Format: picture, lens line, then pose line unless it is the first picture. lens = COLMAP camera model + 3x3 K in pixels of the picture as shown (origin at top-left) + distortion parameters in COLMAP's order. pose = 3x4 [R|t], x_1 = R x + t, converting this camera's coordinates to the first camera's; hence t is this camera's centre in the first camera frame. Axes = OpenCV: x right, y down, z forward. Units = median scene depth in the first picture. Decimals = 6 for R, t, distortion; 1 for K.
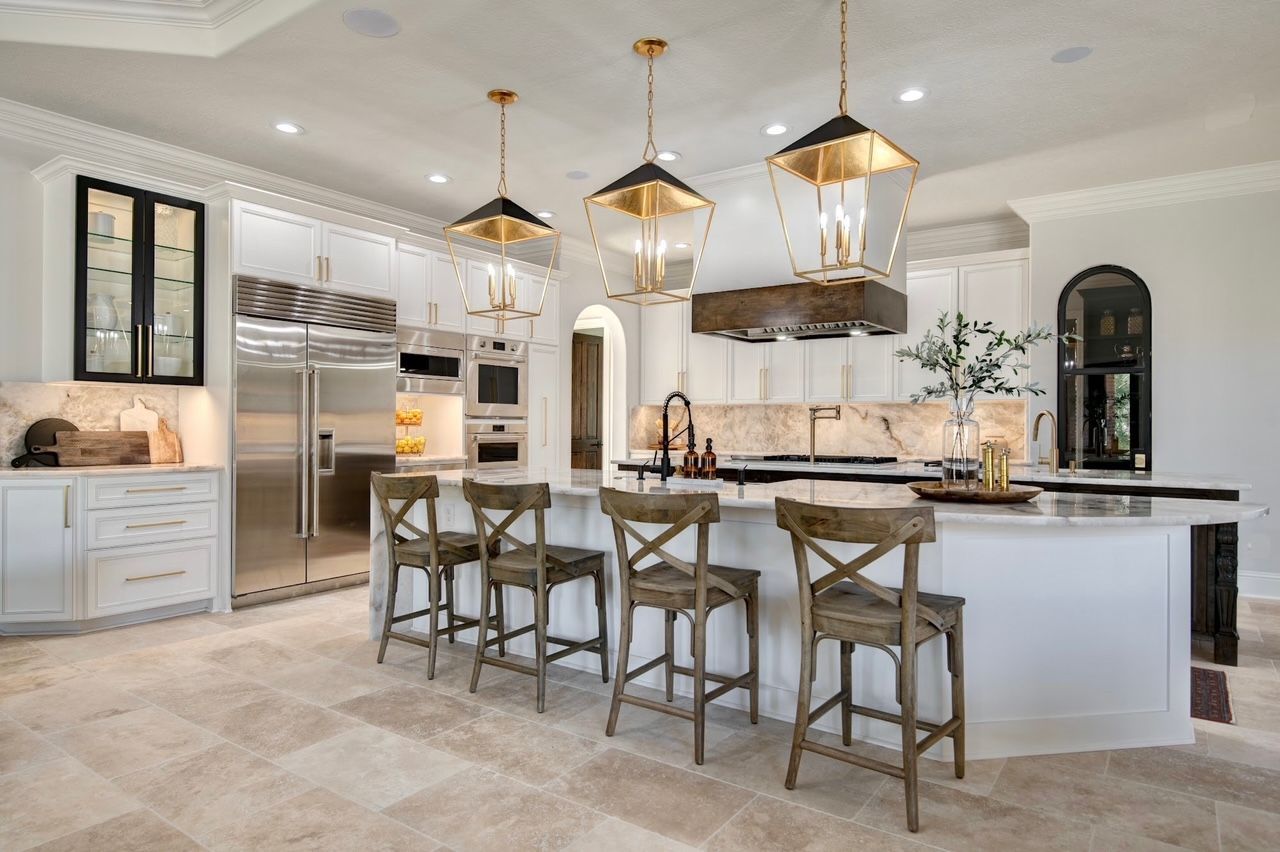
lens RADIAL K [[764.9, 0, 628.9], [0, 764.9, 419.0], [0, 0, 1]] dist [0.004162, -0.001456]
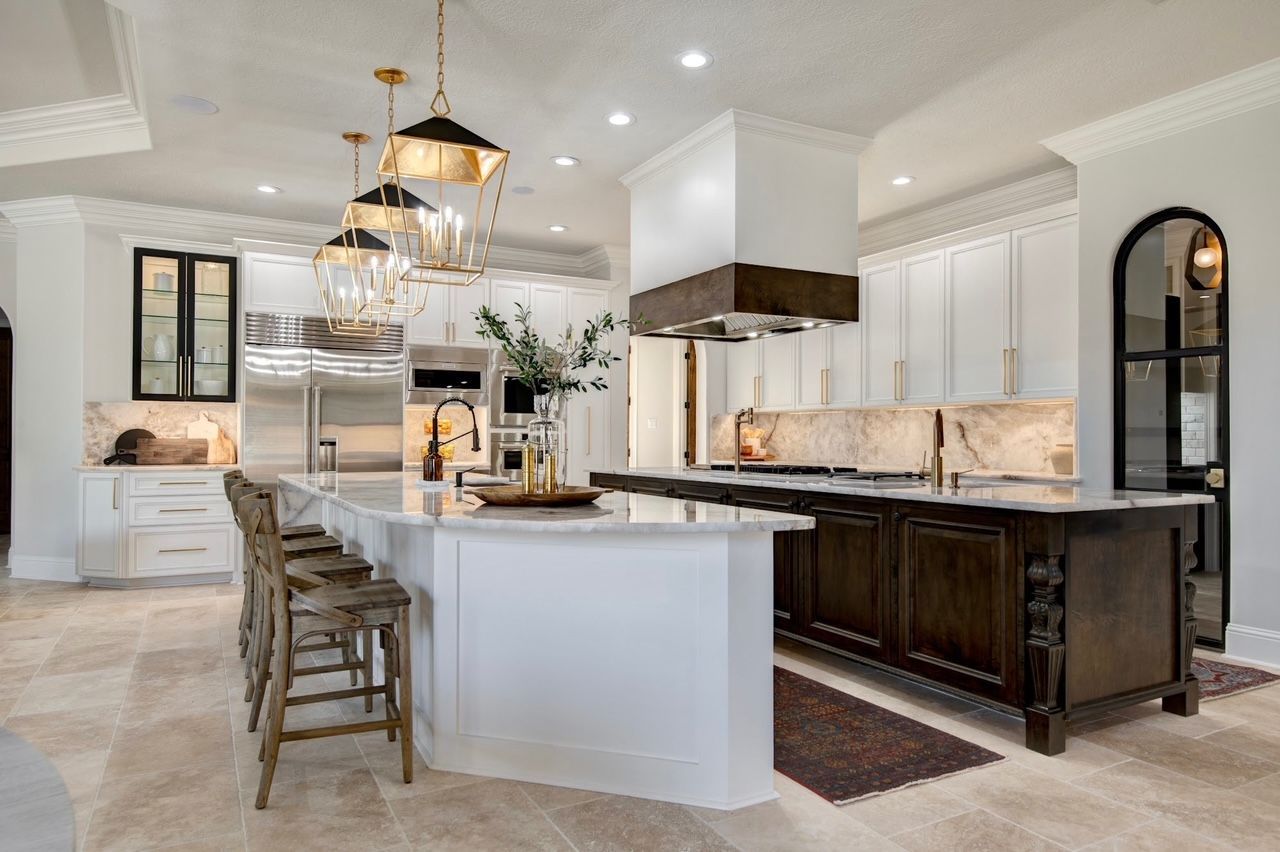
lens RADIAL K [[804.1, 0, 619.8], [0, 804.1, 428.0], [0, 0, 1]] dist [0.005658, 0.003151]
pose [[0.893275, -0.009189, -0.449417, 0.594777], [0.005912, 0.999945, -0.008694, 0.013679], [0.449472, 0.005109, 0.893280, 0.105576]]
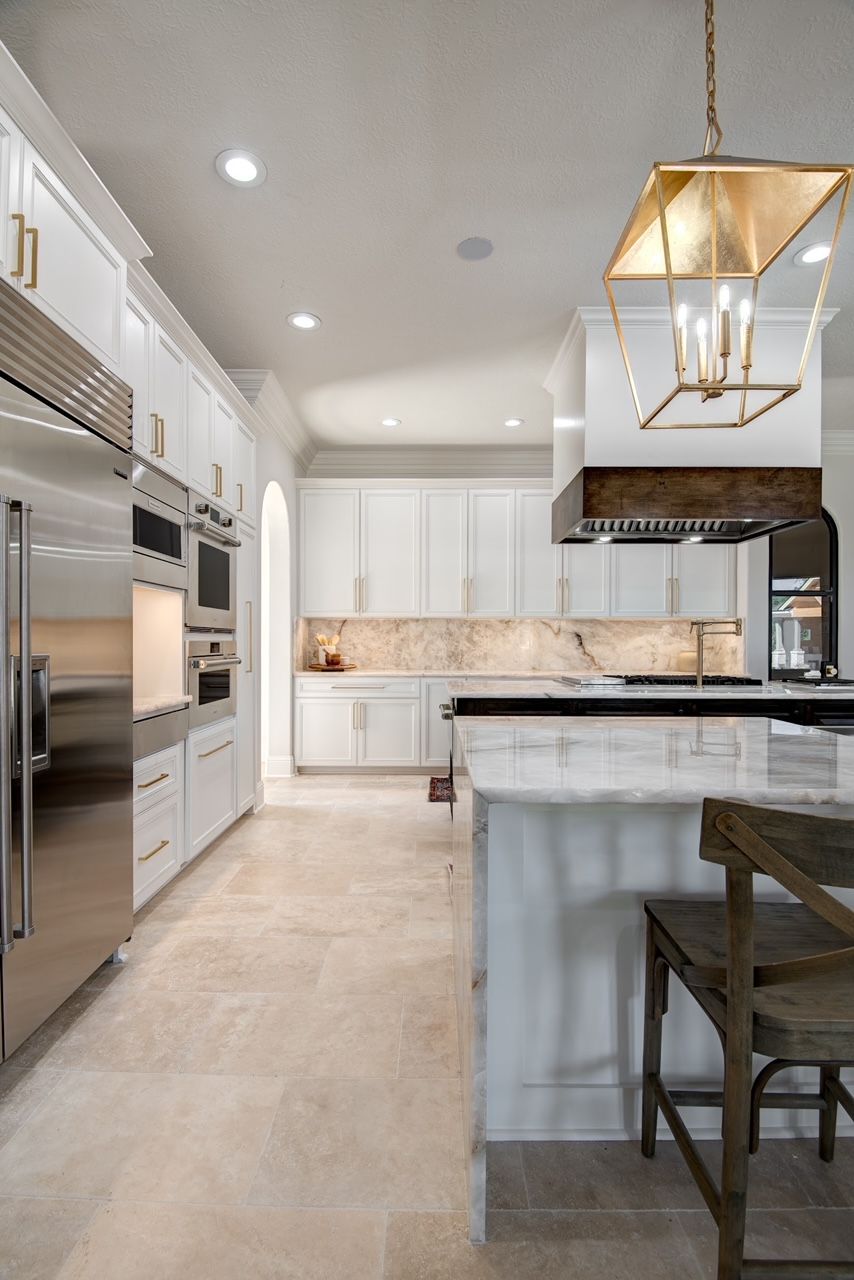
lens RADIAL K [[628.8, 0, 414.2], [0, 628.8, 644.7], [0, 0, 1]] dist [-0.013827, -0.002684]
pose [[0.830943, -0.006648, 0.556318, -0.445828], [-0.002228, 0.999881, 0.015278, 0.001803], [-0.556353, -0.013935, 0.830829, 0.660624]]
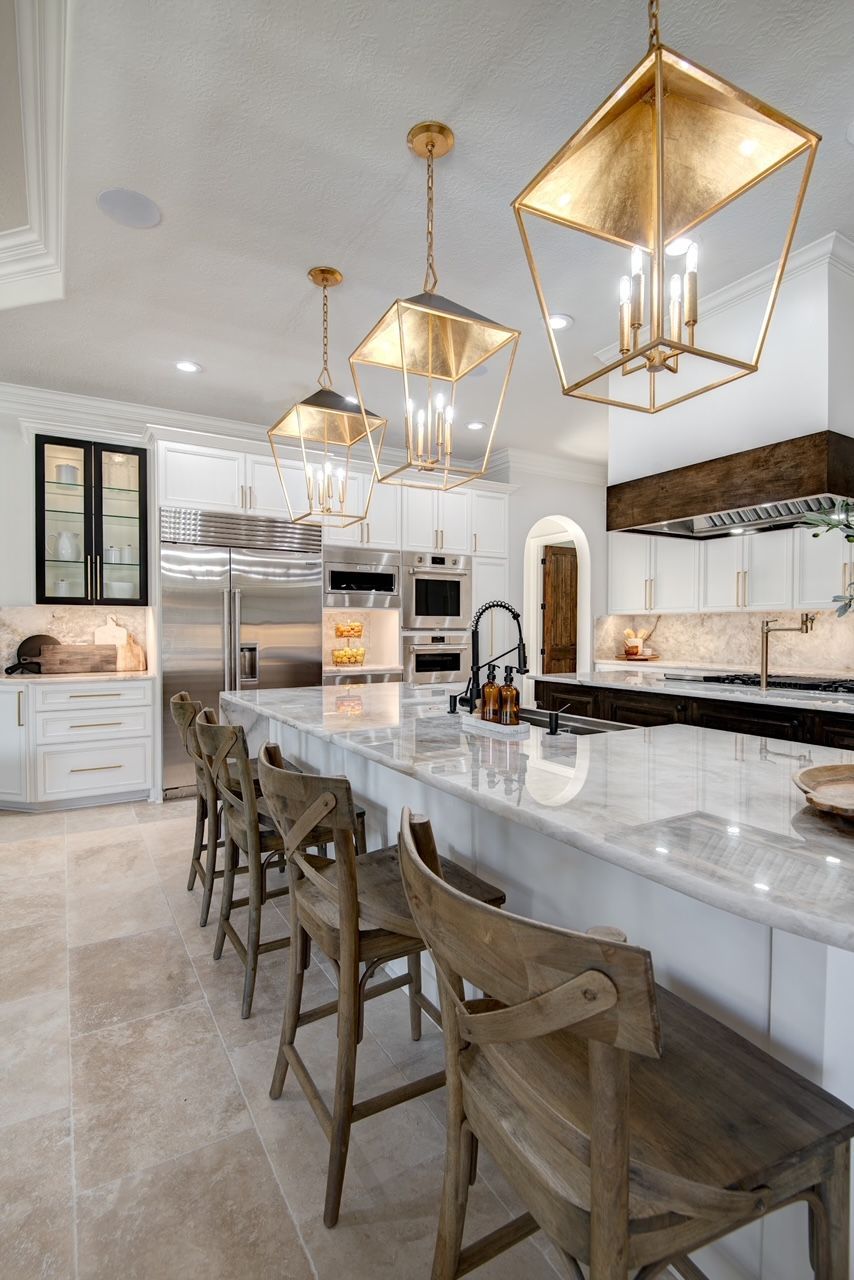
lens RADIAL K [[603.4, 0, 408.8], [0, 603.4, 639.1], [0, 0, 1]] dist [0.002648, -0.012892]
pose [[0.908351, 0.001300, -0.418207, 0.186439], [0.008333, 0.999740, 0.021208, -0.009010], [0.418126, -0.022749, 0.908104, 0.331524]]
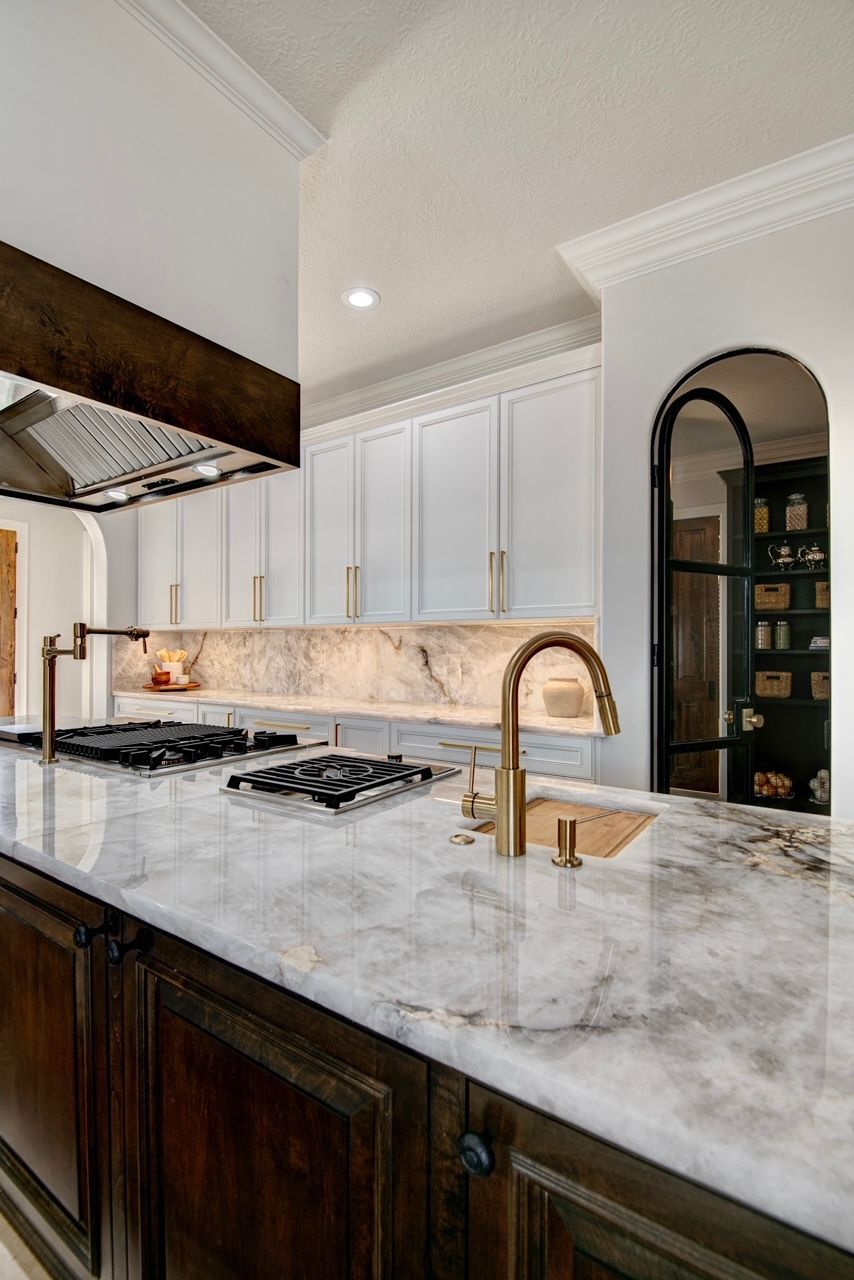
lens RADIAL K [[603.4, 0, 424.7], [0, 603.4, 653.1], [0, 0, 1]] dist [0.002648, -0.012892]
pose [[0.999723, -0.003903, 0.023217, 0.486437], [0.003571, 0.999891, 0.014321, -0.006025], [-0.023271, -0.014234, 0.999628, 0.717551]]
